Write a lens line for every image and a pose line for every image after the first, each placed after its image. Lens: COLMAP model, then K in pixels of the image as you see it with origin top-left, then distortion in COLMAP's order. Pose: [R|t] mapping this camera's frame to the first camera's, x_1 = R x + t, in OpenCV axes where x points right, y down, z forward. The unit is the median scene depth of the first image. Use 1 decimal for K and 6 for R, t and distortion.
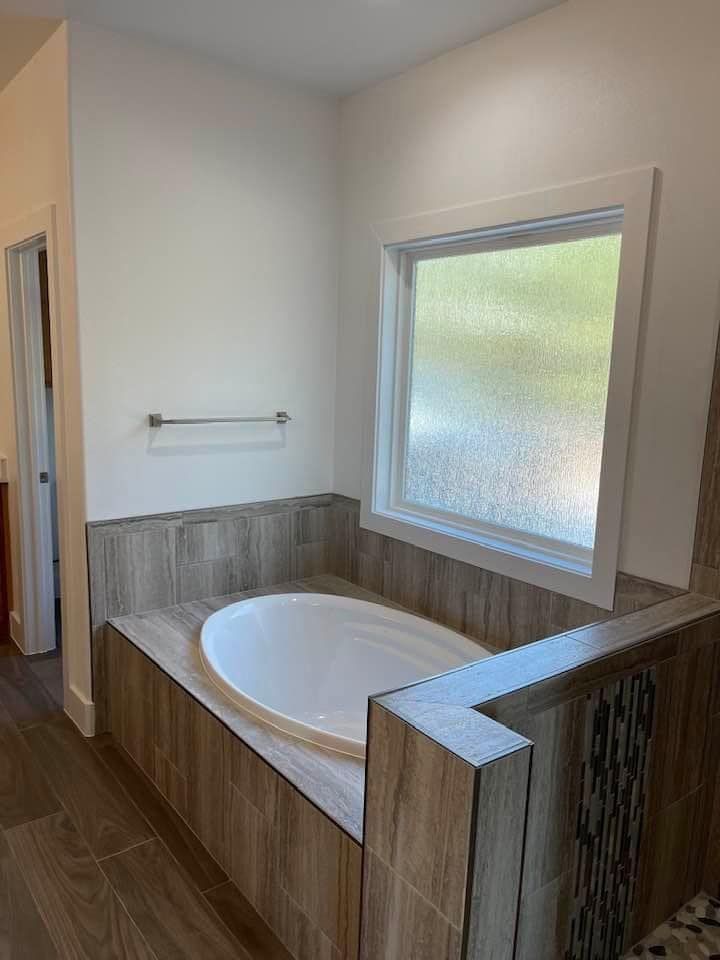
lens RADIAL K [[726.5, 0, 367.4], [0, 726.5, 475.2], [0, 0, 1]] dist [0.025922, -0.034511]
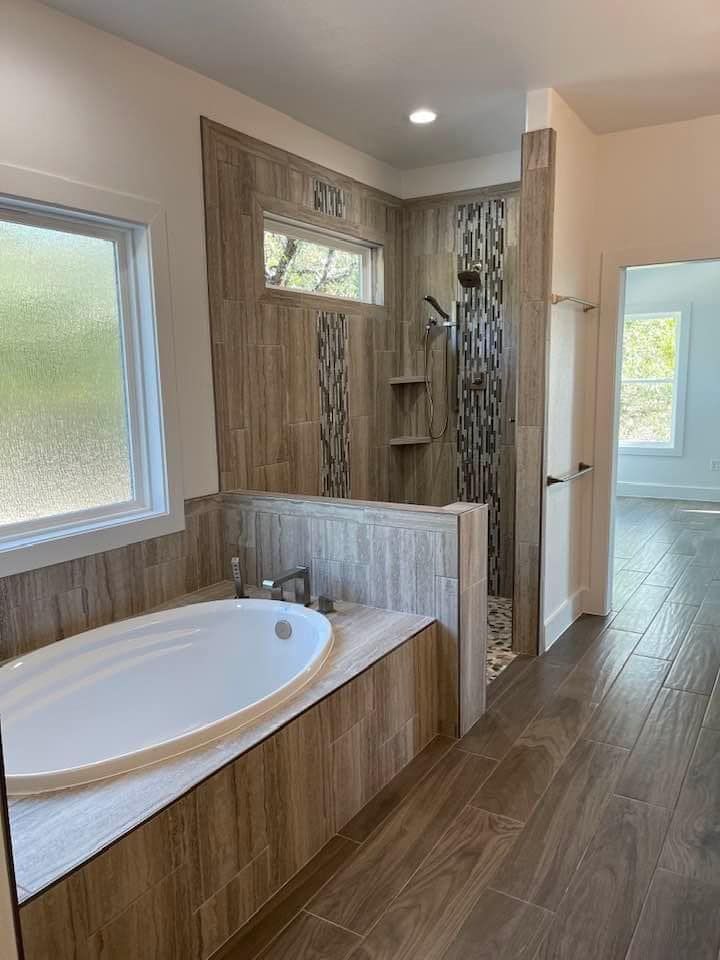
lens RADIAL K [[726.5, 0, 363.9], [0, 726.5, 482.3], [0, 0, 1]] dist [0.025922, -0.034511]
pose [[-0.358878, -0.163749, 0.918908, -0.823747], [0.151881, 0.961125, 0.230589, -0.130437], [-0.920944, 0.222318, -0.320056, 0.900244]]
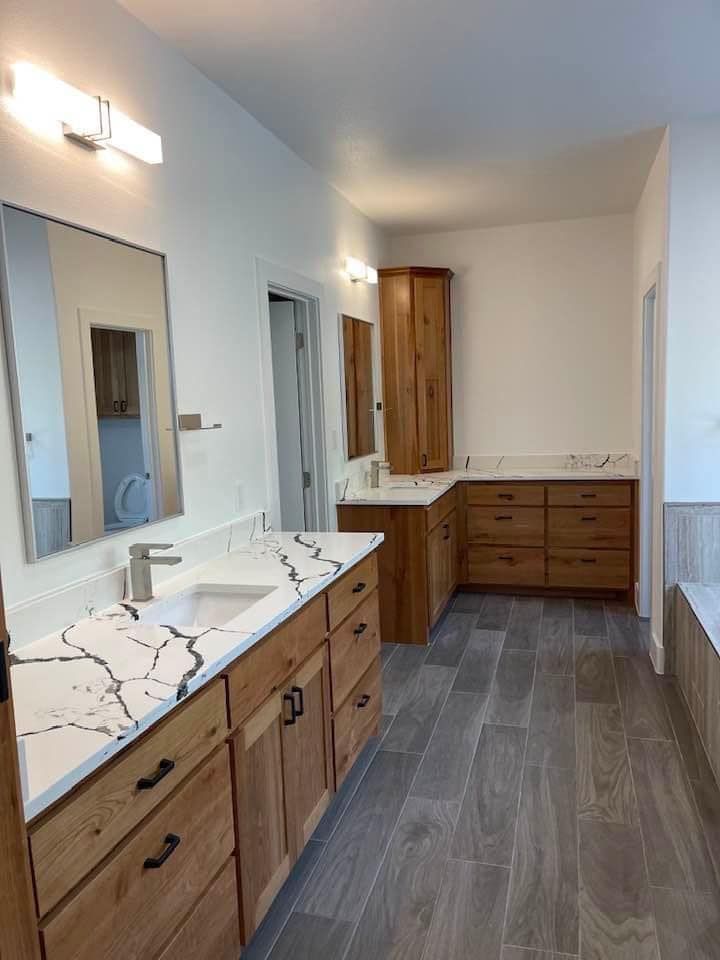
lens RADIAL K [[726.5, 0, 365.7], [0, 726.5, 484.6], [0, 0, 1]] dist [0.025922, -0.034511]
pose [[0.596562, 0.041243, -0.801507, 0.326007], [-0.065850, 0.997827, 0.002332, 0.065416], [0.799861, 0.051388, 0.597981, -0.183650]]
